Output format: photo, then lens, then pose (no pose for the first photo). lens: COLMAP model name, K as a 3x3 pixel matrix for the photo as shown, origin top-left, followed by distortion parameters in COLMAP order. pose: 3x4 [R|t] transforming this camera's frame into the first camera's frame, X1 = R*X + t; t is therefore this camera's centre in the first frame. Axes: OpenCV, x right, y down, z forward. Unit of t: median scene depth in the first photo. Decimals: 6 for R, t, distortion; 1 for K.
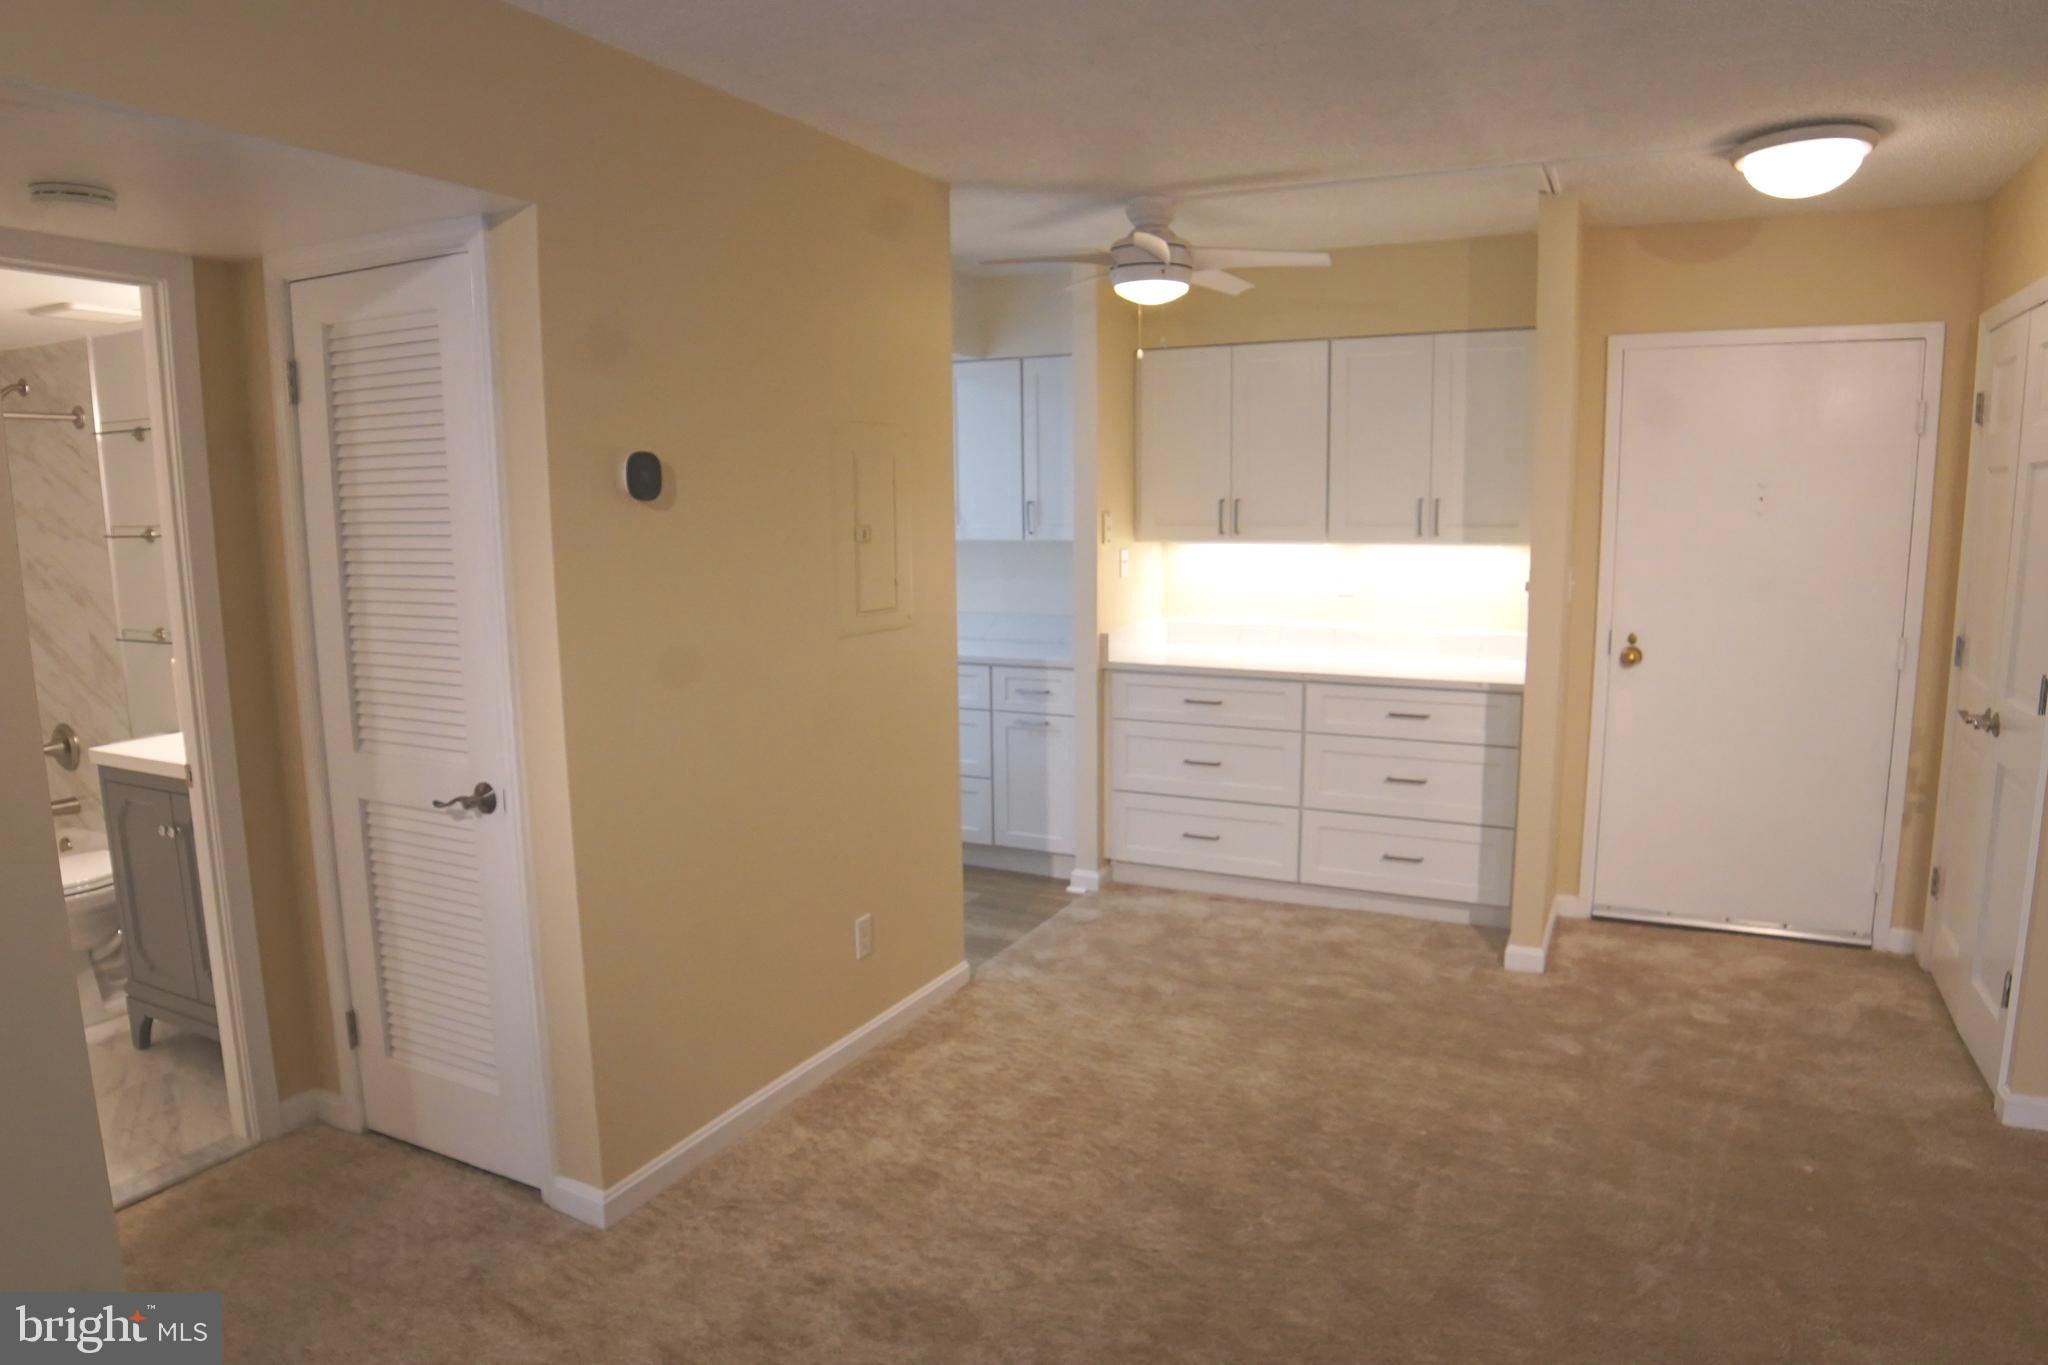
lens RADIAL K [[1282.5, 0, 1032.1], [0, 1282.5, 708.3], [0, 0, 1]] dist [-0.119519, 0.047914]
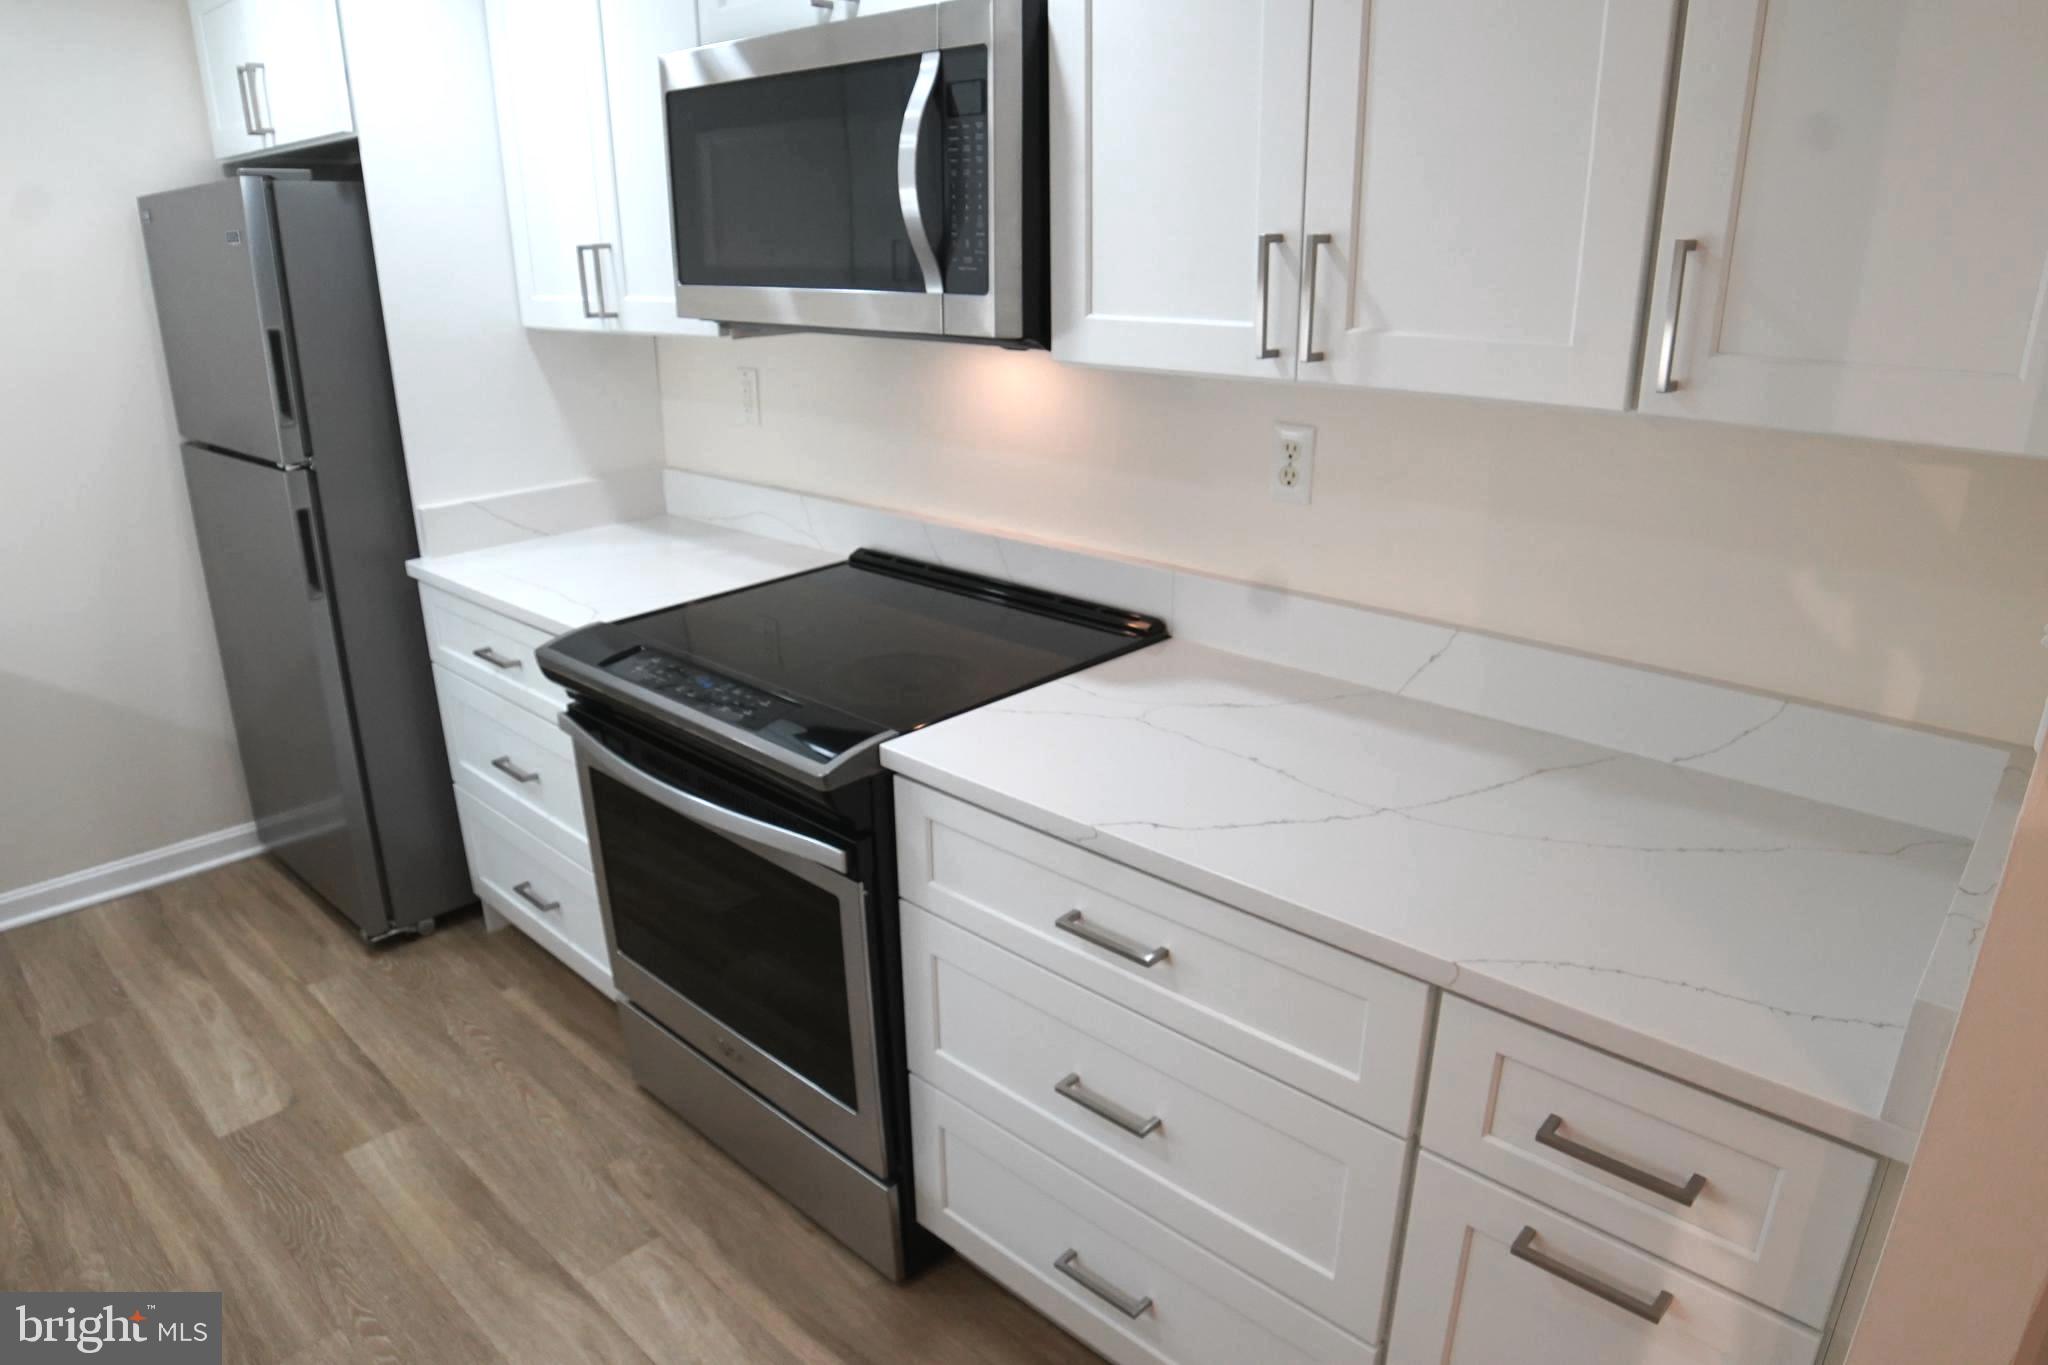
lens RADIAL K [[1282.5, 0, 1032.1], [0, 1282.5, 708.3], [0, 0, 1]] dist [-0.119519, 0.047914]
pose [[0.957760, 0.101233, -0.269163, -0.051222], [-0.046599, 0.978253, 0.202112, -0.141301], [0.283770, -0.181032, 0.941649, 0.885579]]
